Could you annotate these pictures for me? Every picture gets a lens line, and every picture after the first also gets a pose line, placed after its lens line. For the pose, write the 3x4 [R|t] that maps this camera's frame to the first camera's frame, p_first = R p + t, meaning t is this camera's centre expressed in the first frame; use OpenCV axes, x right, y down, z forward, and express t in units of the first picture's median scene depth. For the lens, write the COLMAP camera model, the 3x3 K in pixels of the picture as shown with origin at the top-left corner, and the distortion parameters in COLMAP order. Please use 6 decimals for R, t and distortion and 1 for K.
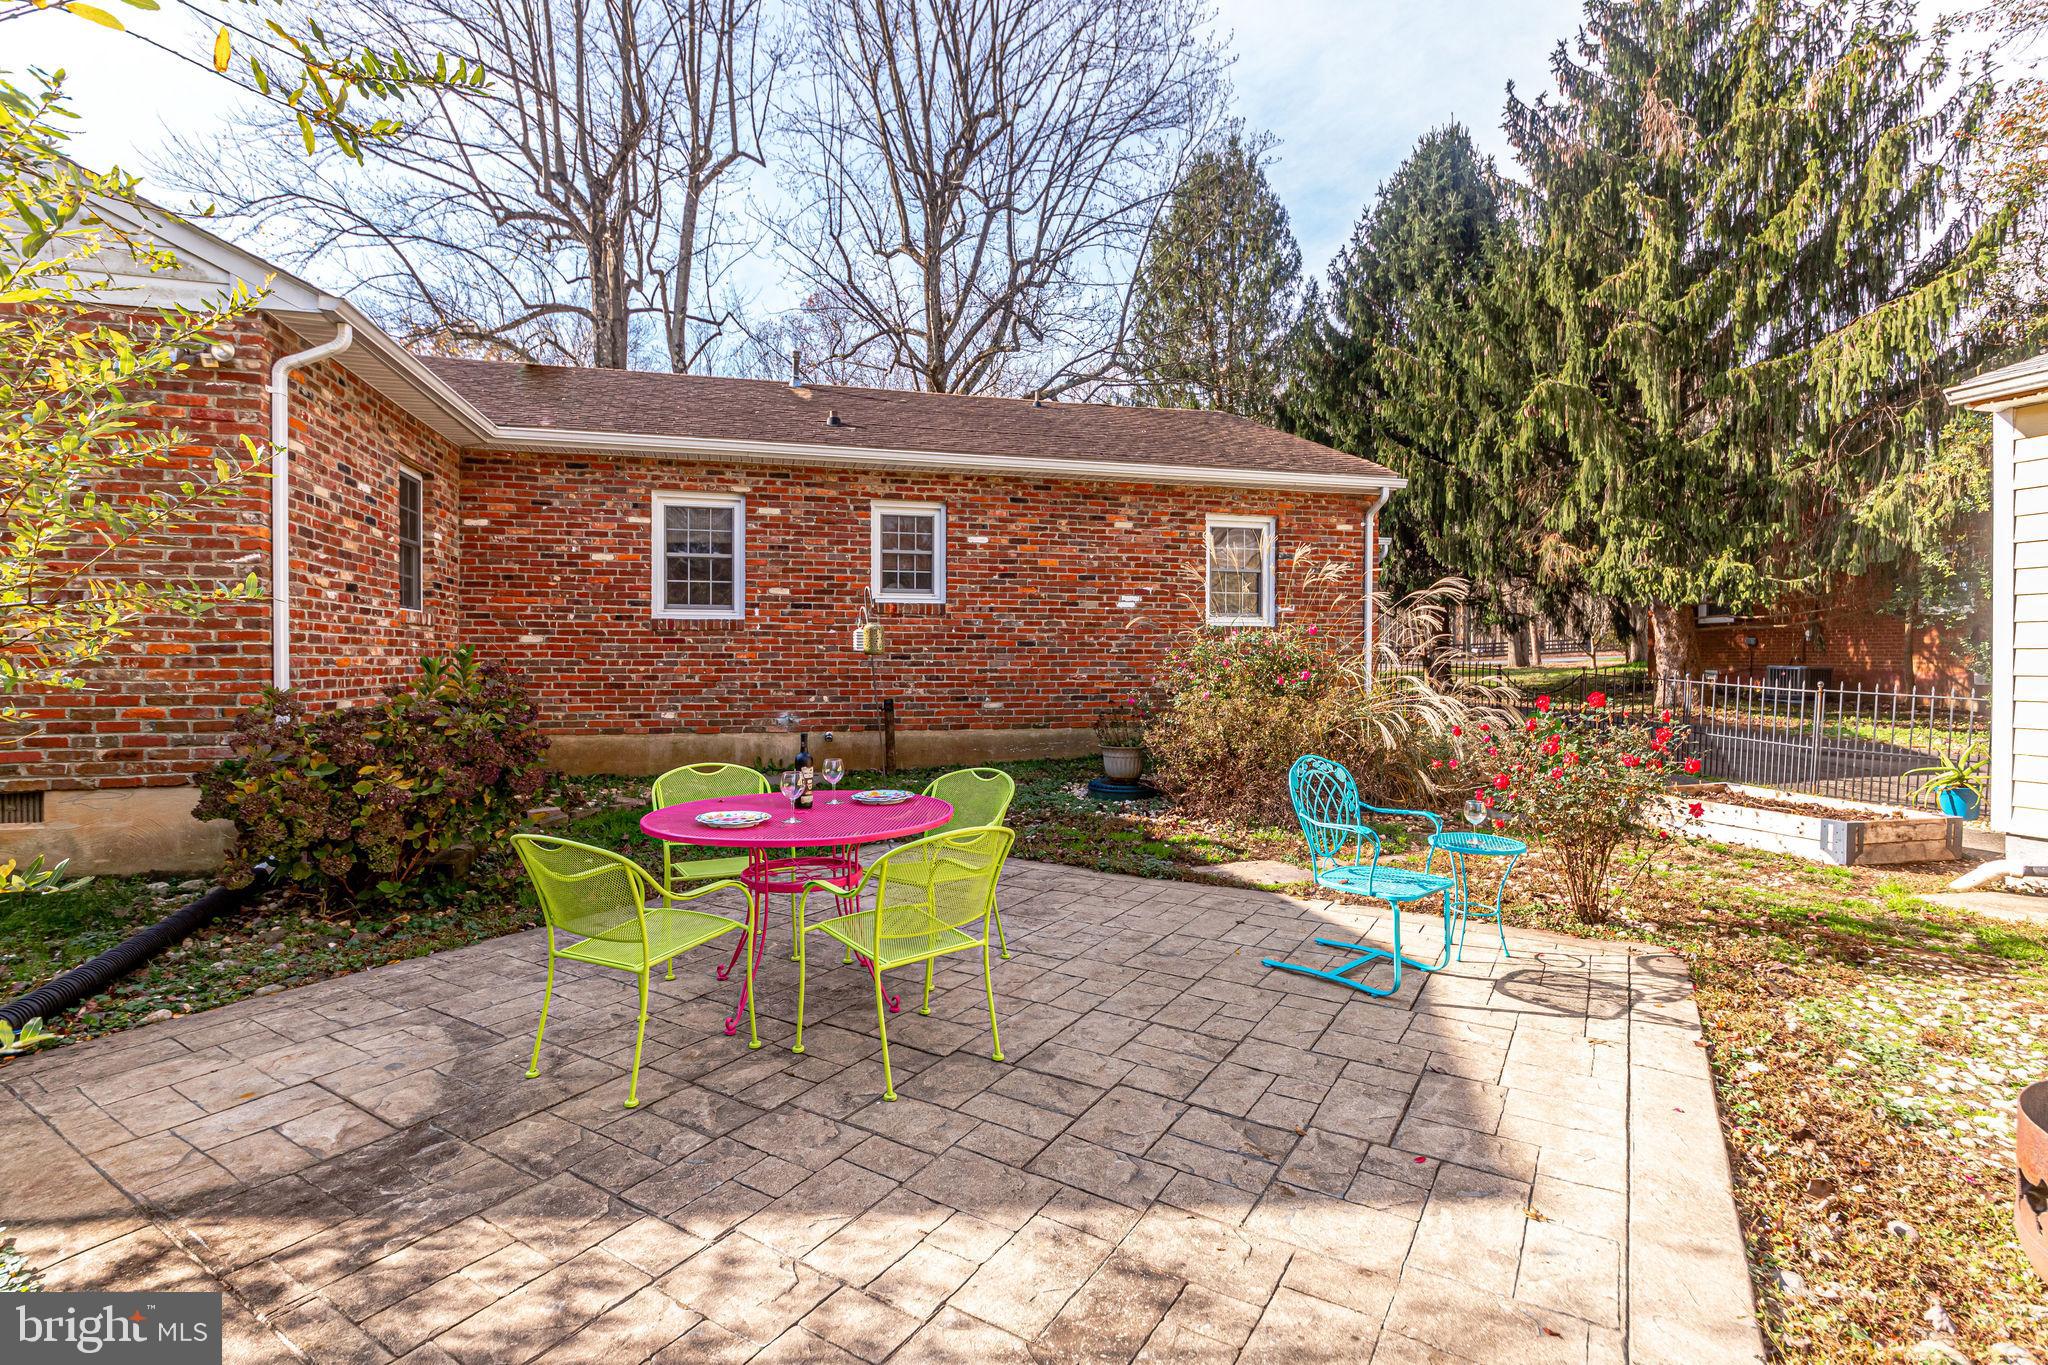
lens RADIAL K [[970.2, 0, 1020.2], [0, 970.2, 668.0], [0, 0, 1]] dist [-0.004593, 0.004391]
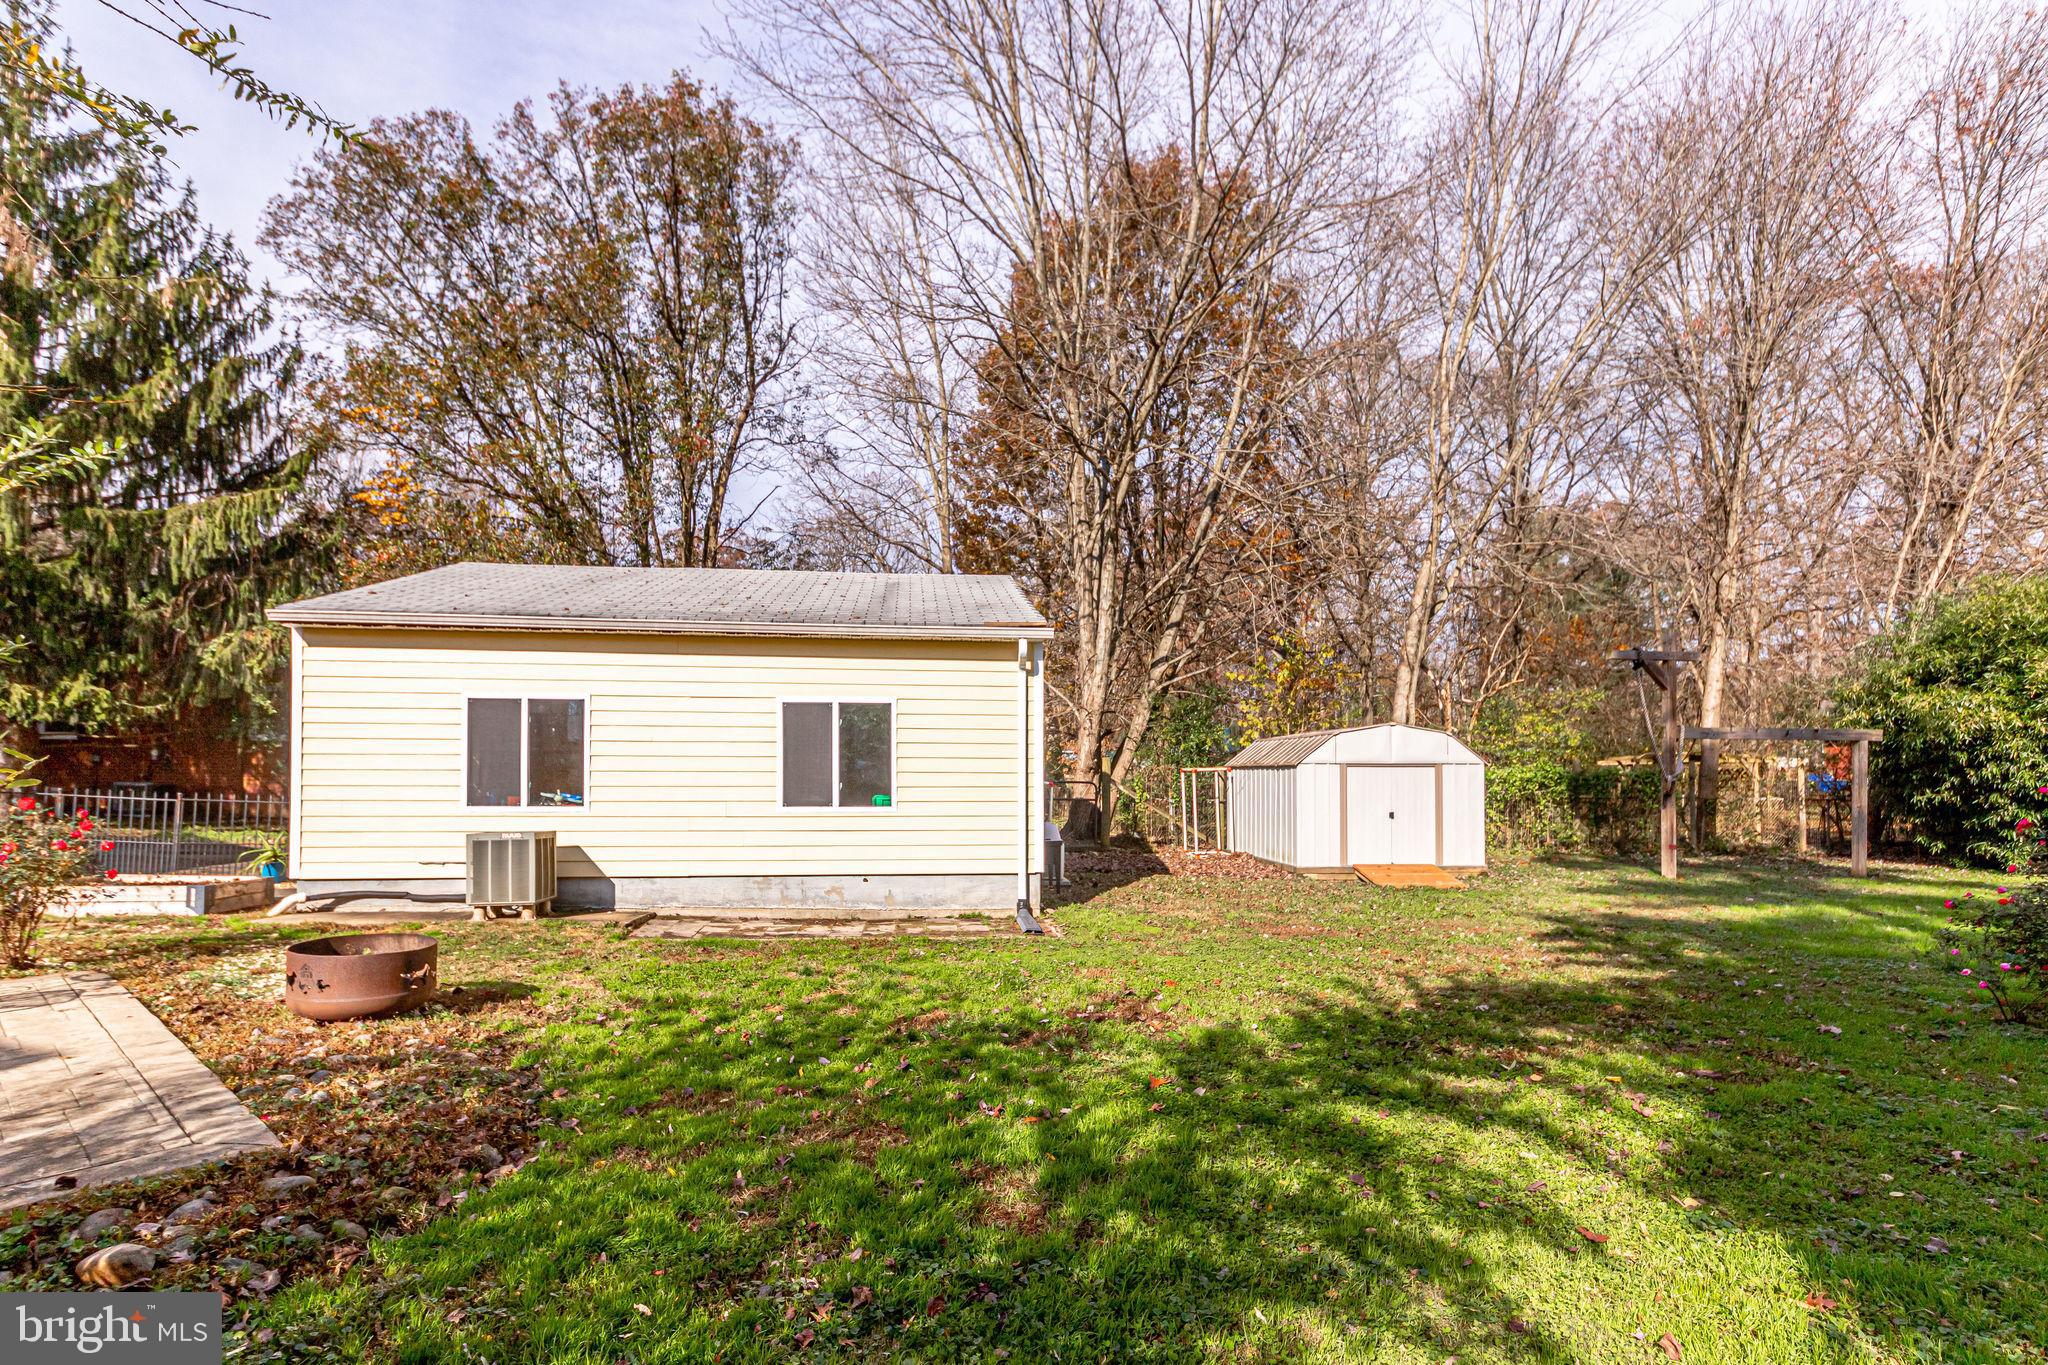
lens RADIAL K [[981.8, 0, 1025.3], [0, 981.8, 765.7], [0, 0, 1]] dist [-0.004739, 0.000302]
pose [[0.151565, 0.015025, 0.988333, -0.187444], [0.005899, 0.999853, -0.016105, 0.003306], [-0.988430, 0.008271, 0.151454, -0.200412]]
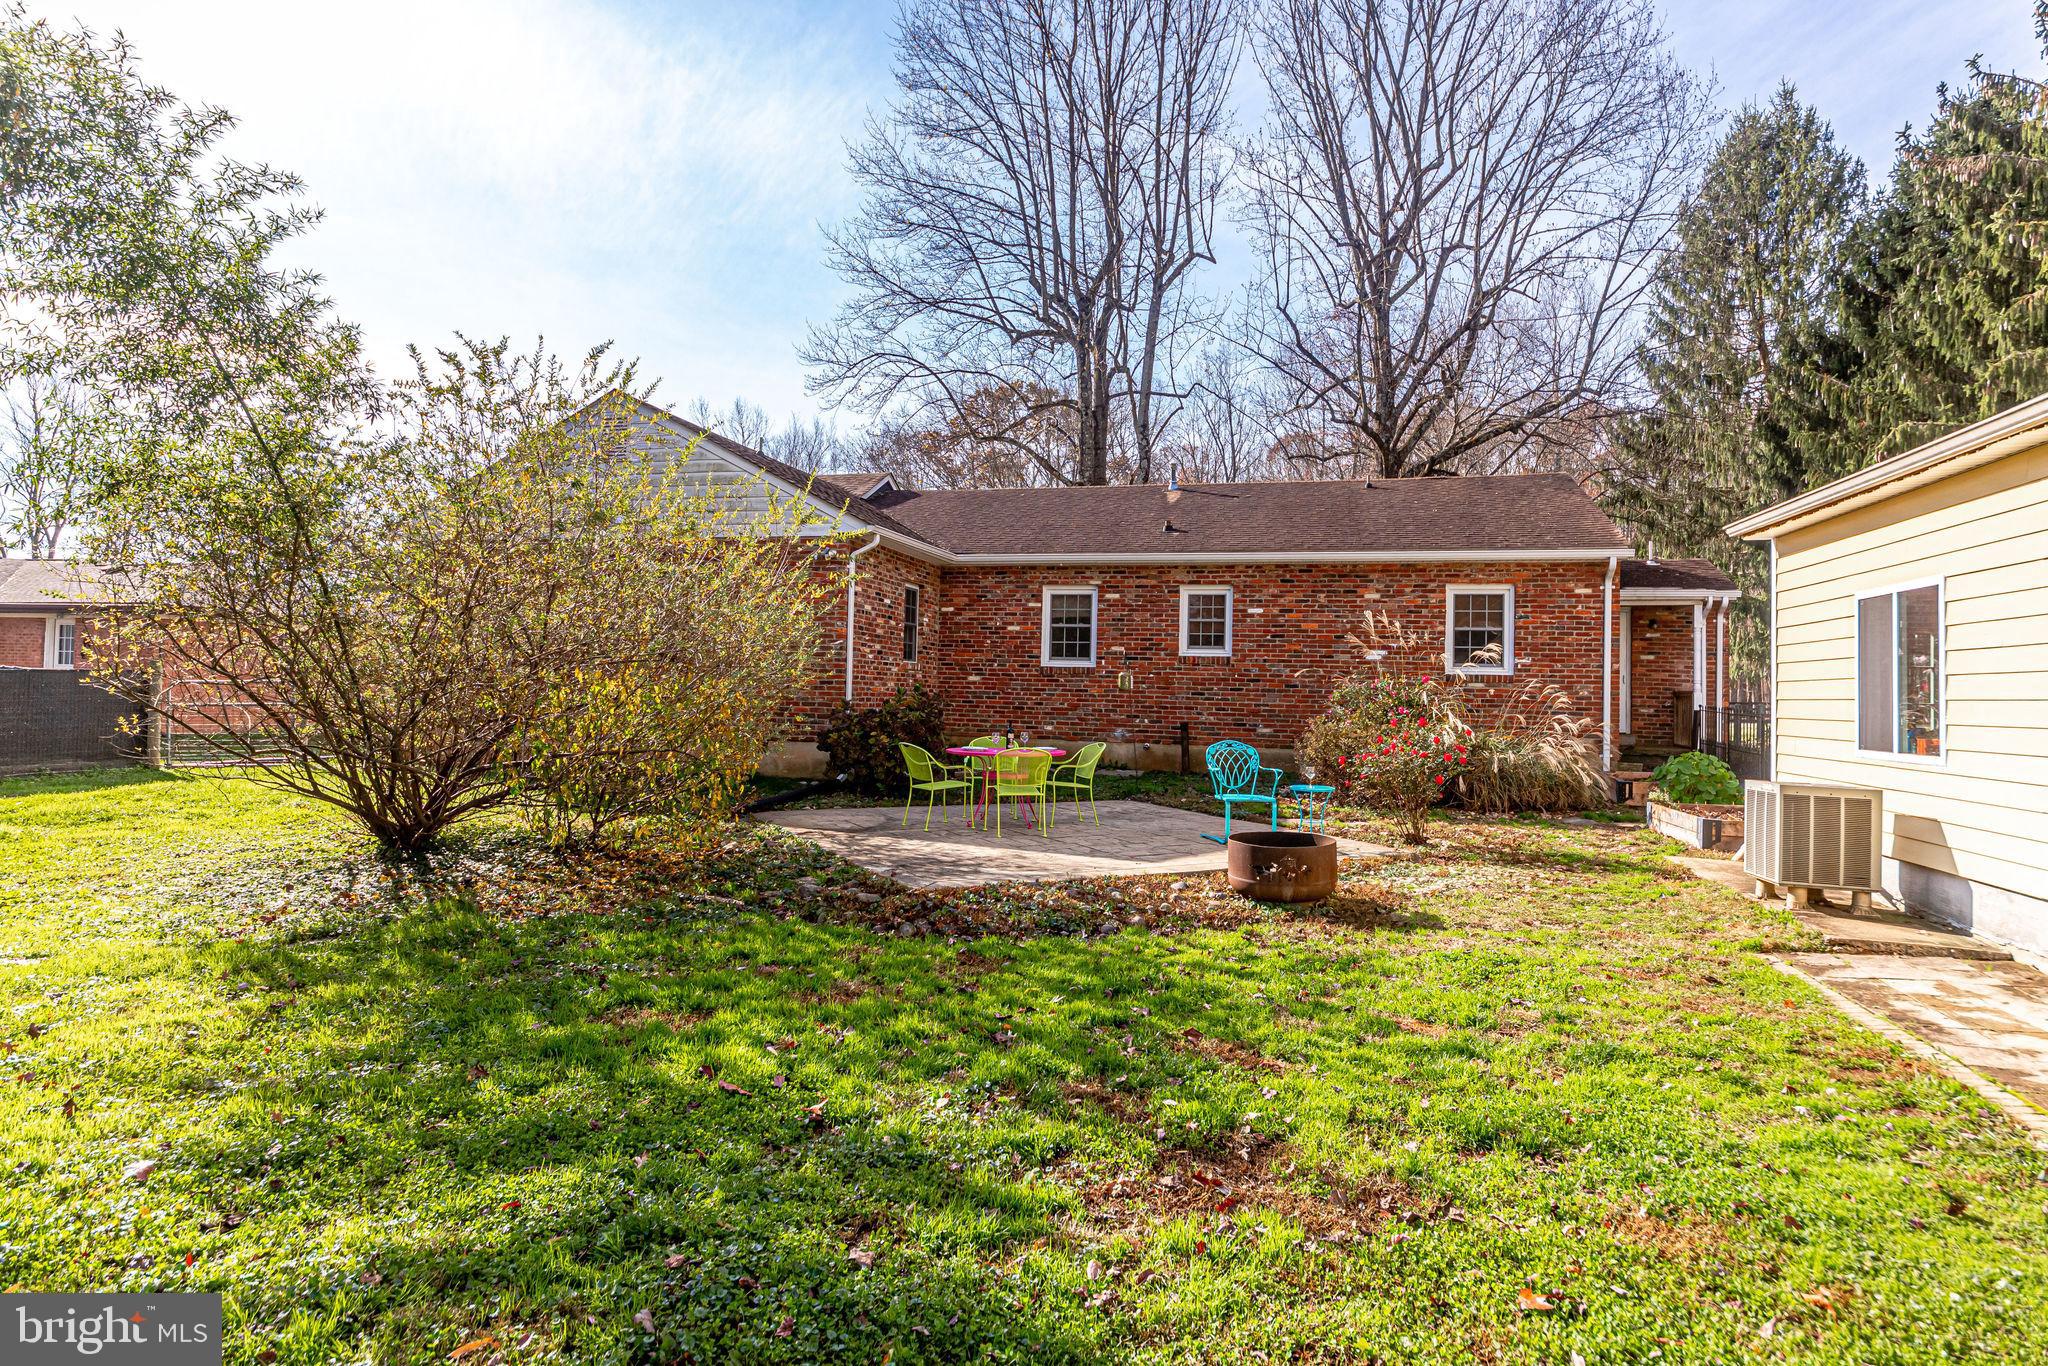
lens RADIAL K [[1133.9, 0, 996.6], [0, 1133.9, 661.4], [0, 0, 1]] dist [-0.028592, -0.000463]
pose [[0.856675, 0.005261, -0.515830, 0.341746], [-0.027271, 0.999012, -0.035102, 0.005369], [0.515135, 0.044138, 0.855972, -0.414453]]
